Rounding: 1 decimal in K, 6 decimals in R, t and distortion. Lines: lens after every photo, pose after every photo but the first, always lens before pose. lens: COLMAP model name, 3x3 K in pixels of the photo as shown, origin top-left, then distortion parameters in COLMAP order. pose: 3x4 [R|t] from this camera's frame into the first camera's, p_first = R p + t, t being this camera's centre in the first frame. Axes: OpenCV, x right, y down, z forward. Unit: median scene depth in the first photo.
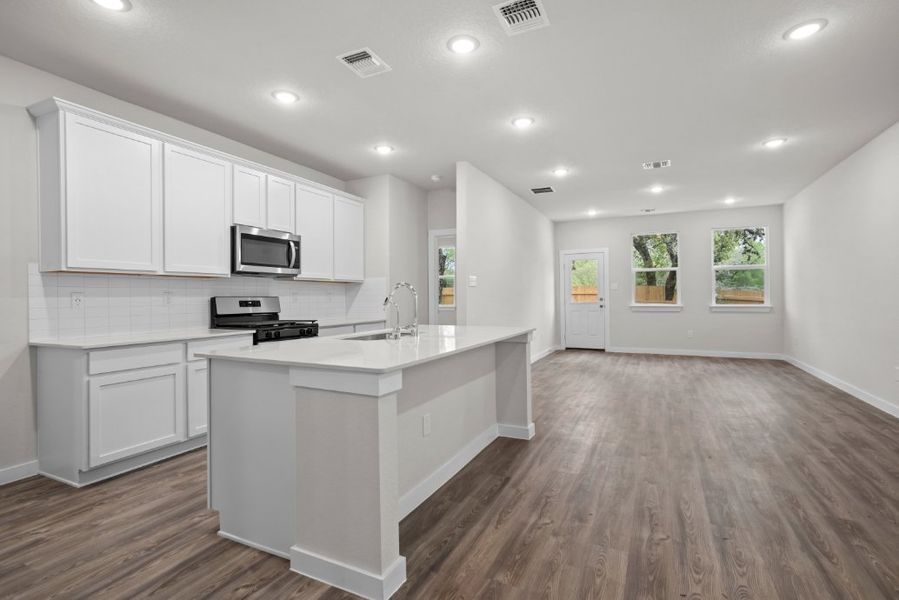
lens RADIAL K [[424.1, 0, 448.7], [0, 424.1, 297.0], [0, 0, 1]] dist [-0.003326, 0.001586]
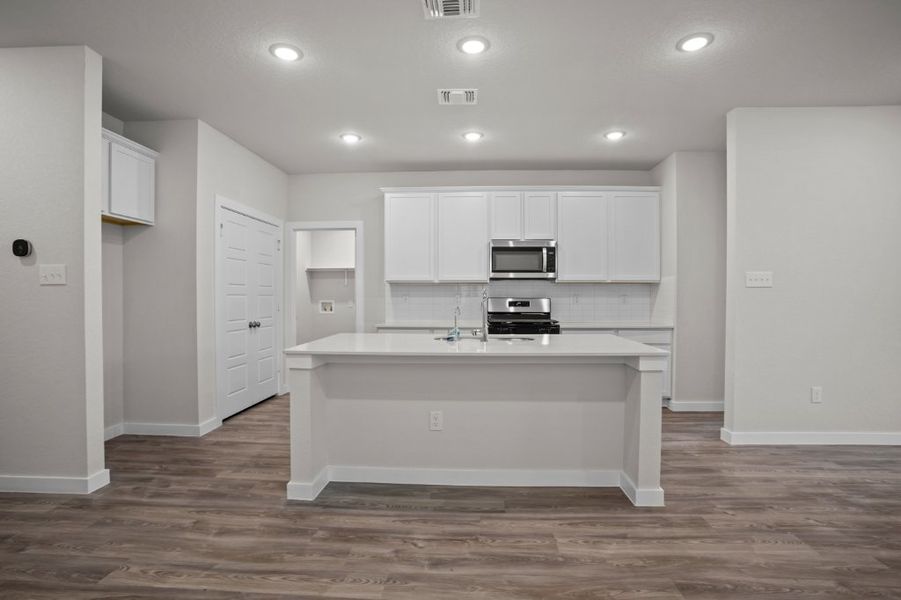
lens RADIAL K [[437.7, 0, 459.0], [0, 437.7, 299.5], [0, 0, 1]] dist [-0.002682, -0.000933]
pose [[0.403999, 0.024809, -0.914423, 0.596221], [-0.003731, 0.999669, 0.025473, -0.027113], [0.914752, -0.006879, 0.403957, 0.349610]]
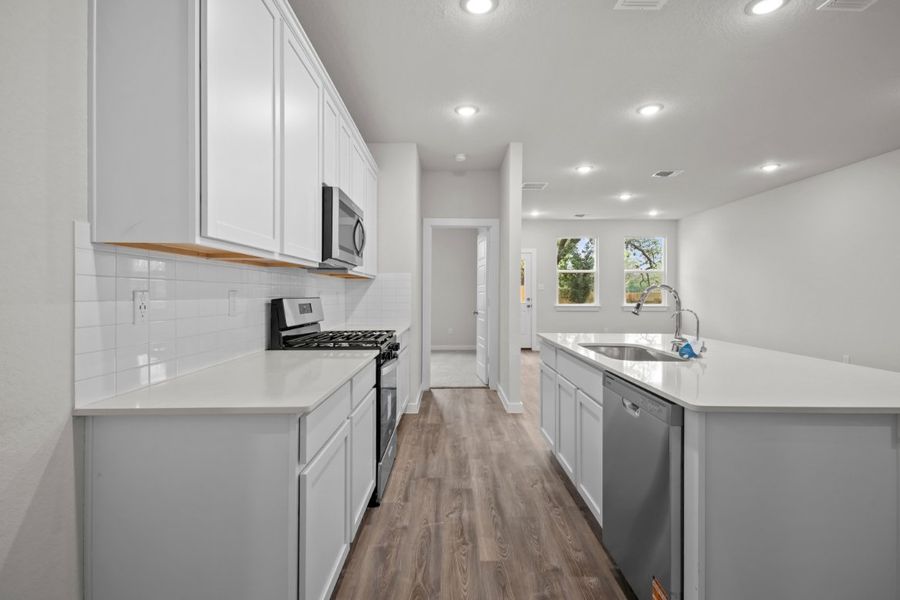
lens RADIAL K [[437.2, 0, 446.0], [0, 437.2, 291.8], [0, 0, 1]] dist [-0.002682, -0.000933]
pose [[0.907383, 0.009446, 0.420199, -0.552497], [-0.006496, 0.999943, -0.008451, -0.005099], [-0.420255, 0.004938, 0.907393, 0.295132]]
